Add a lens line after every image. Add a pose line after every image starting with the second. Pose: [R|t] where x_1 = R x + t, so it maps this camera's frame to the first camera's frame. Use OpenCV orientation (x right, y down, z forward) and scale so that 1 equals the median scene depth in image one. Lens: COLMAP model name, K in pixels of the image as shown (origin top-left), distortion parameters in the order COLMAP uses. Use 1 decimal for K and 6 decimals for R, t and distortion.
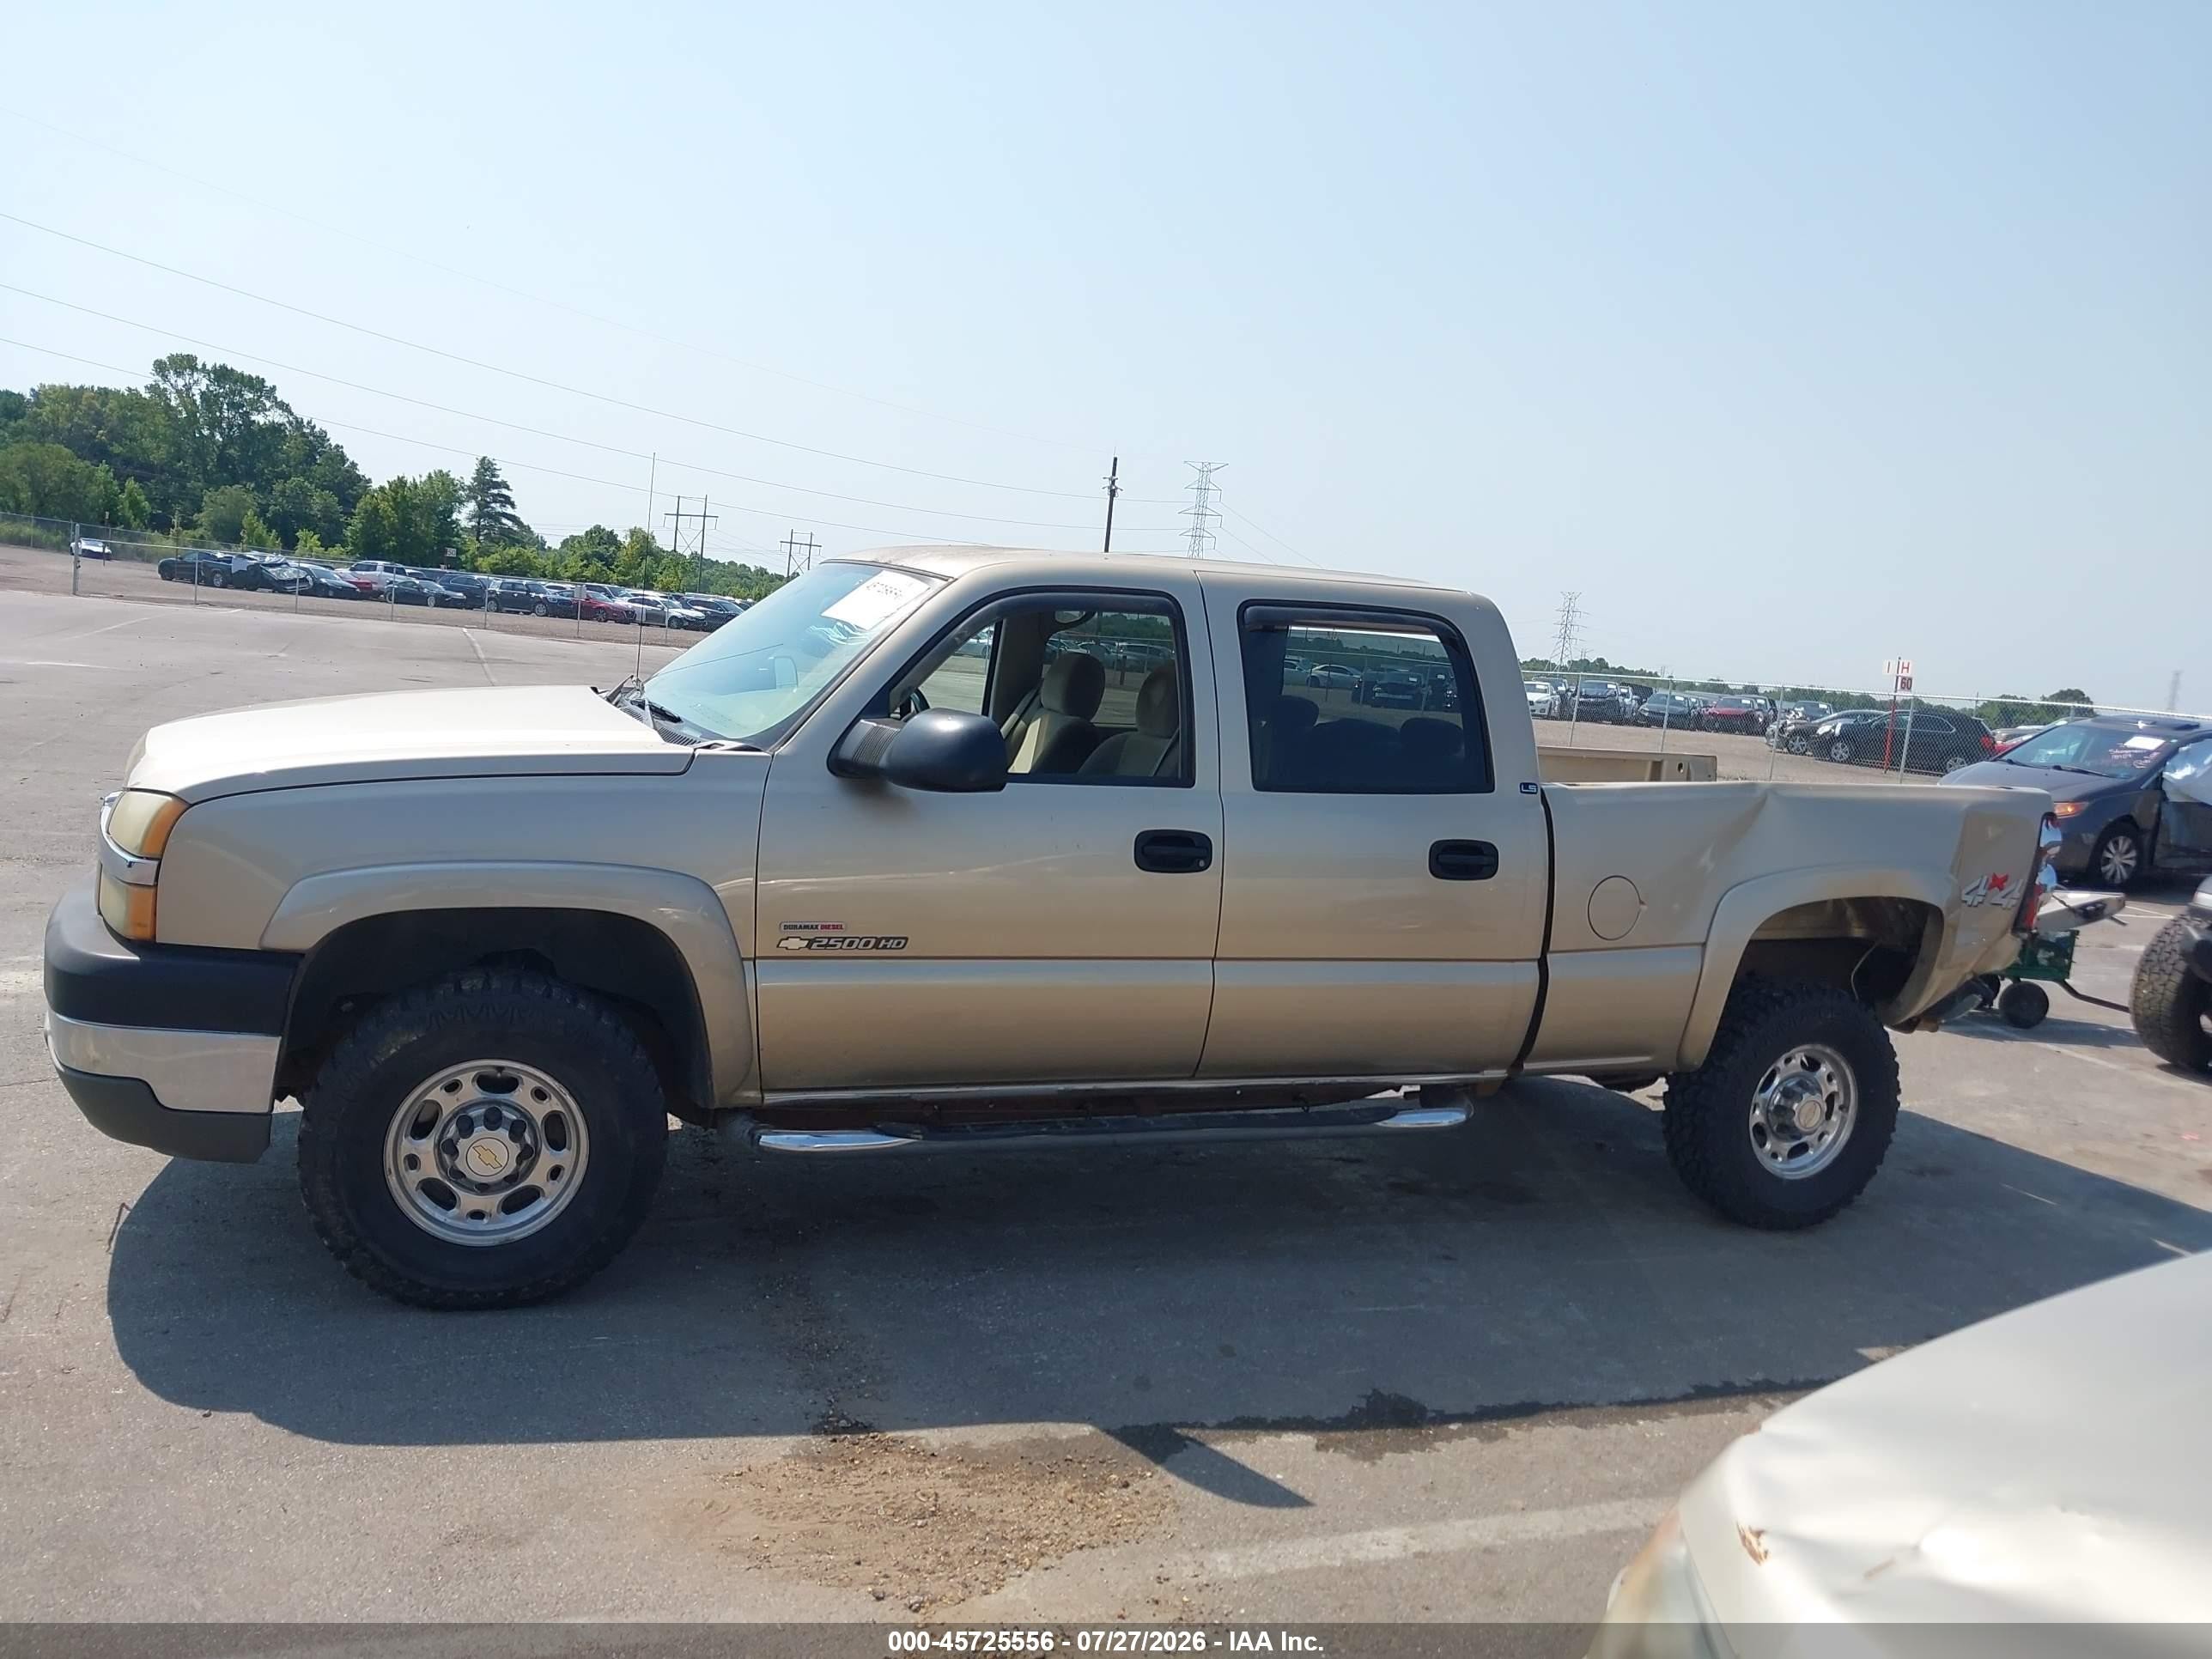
lens RADIAL K [[1746.9, 0, 1117.0], [0, 1746.9, 835.6], [0, 0, 1]] dist [0.014098, -0.033636]
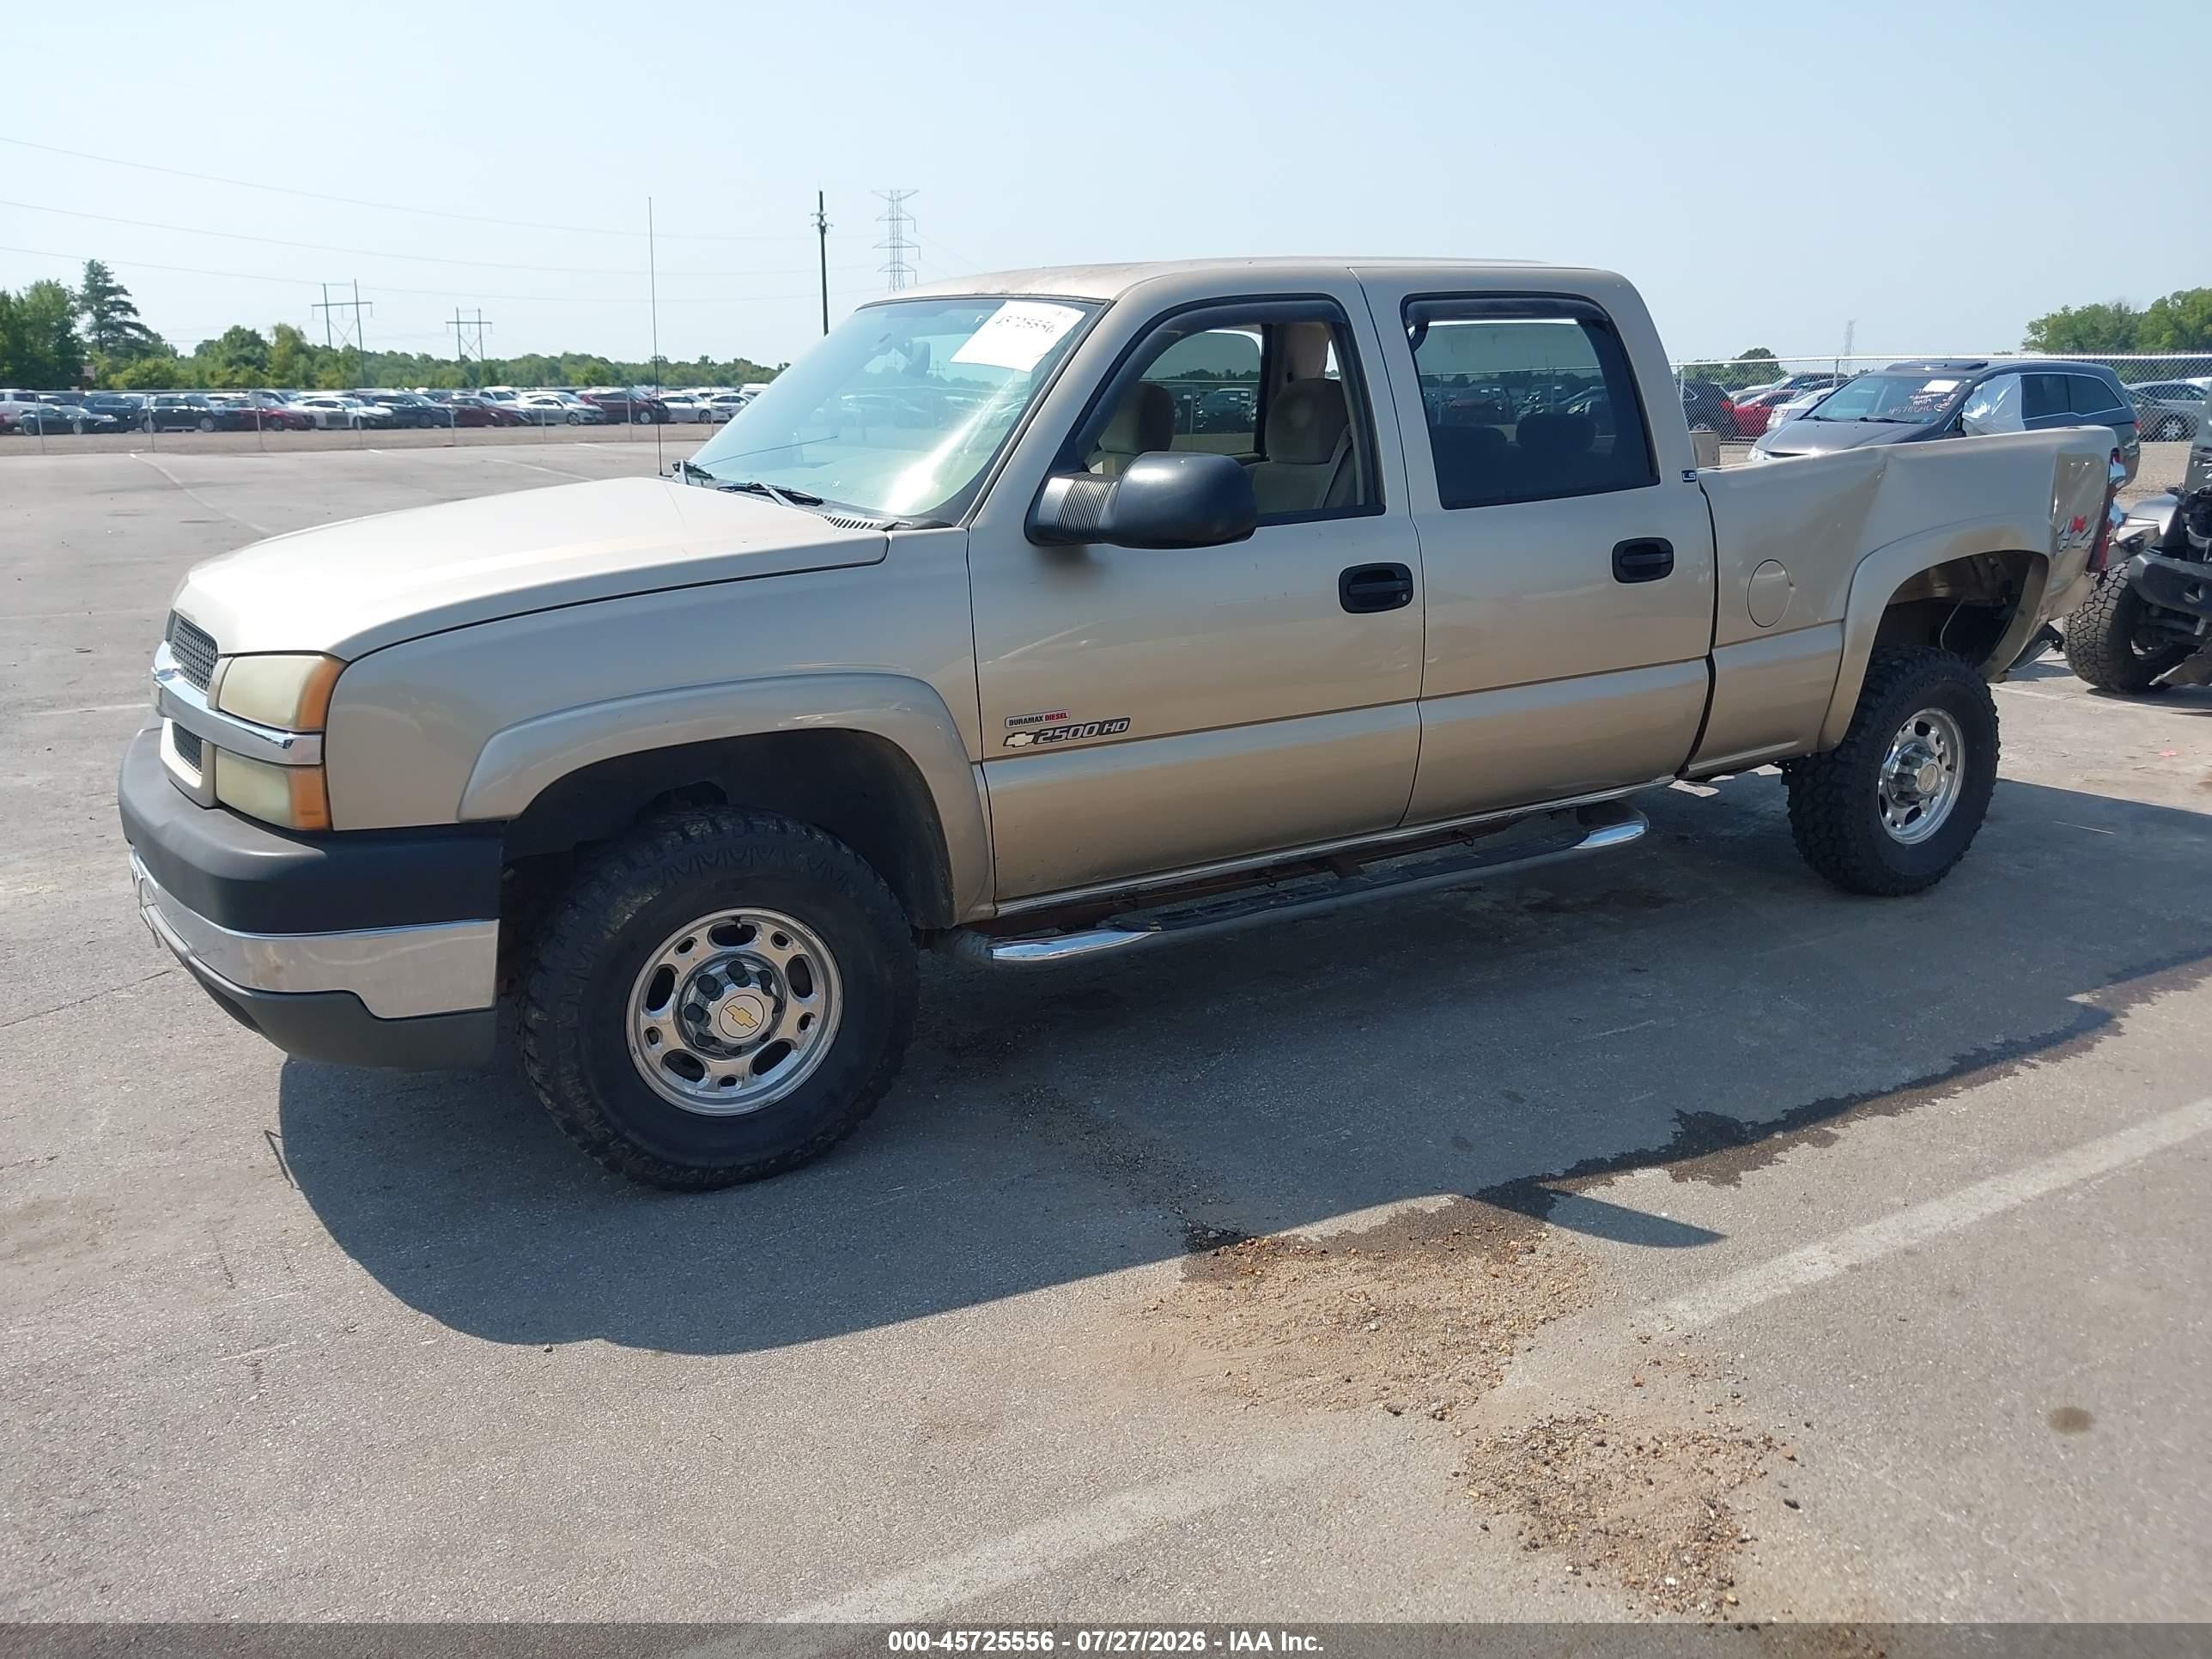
lens RADIAL K [[1746.9, 0, 1117.0], [0, 1746.9, 835.6], [0, 0, 1]] dist [0.014098, -0.033636]
pose [[0.982066, -0.135708, 0.130884, -0.257354], [0.115591, 0.981803, 0.150672, -0.017753], [-0.148950, -0.132841, 0.979881, 0.103973]]
